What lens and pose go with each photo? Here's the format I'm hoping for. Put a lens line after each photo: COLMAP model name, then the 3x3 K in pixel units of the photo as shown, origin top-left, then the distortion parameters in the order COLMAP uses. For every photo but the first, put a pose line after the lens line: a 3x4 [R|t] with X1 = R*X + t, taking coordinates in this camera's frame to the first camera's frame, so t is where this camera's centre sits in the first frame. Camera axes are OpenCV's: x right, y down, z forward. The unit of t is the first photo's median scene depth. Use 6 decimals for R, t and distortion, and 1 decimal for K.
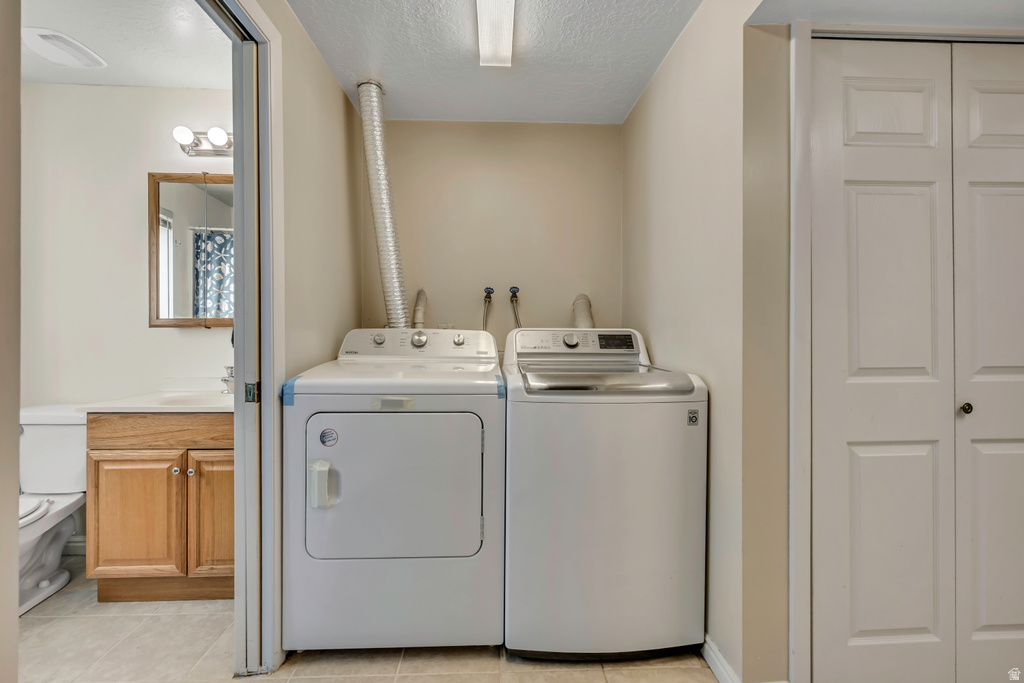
lens RADIAL K [[449.2, 0, 510.2], [0, 449.2, 334.2], [0, 0, 1]] dist [-0.000472, -0.000206]
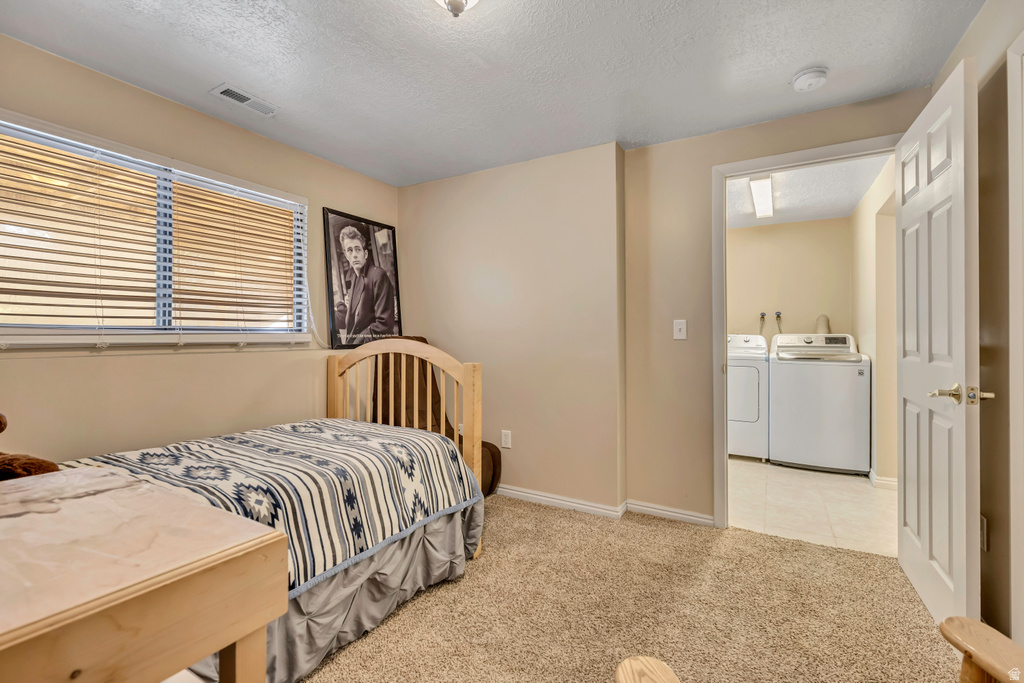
lens RADIAL K [[449.2, 0, 510.2], [0, 449.2, 334.2], [0, 0, 1]] dist [-0.000472, -0.000206]
pose [[0.840559, -0.005255, -0.541694, 0.107307], [0.003007, 0.999983, -0.005035, -0.006827], [0.541711, 0.002603, 0.840561, -1.533017]]
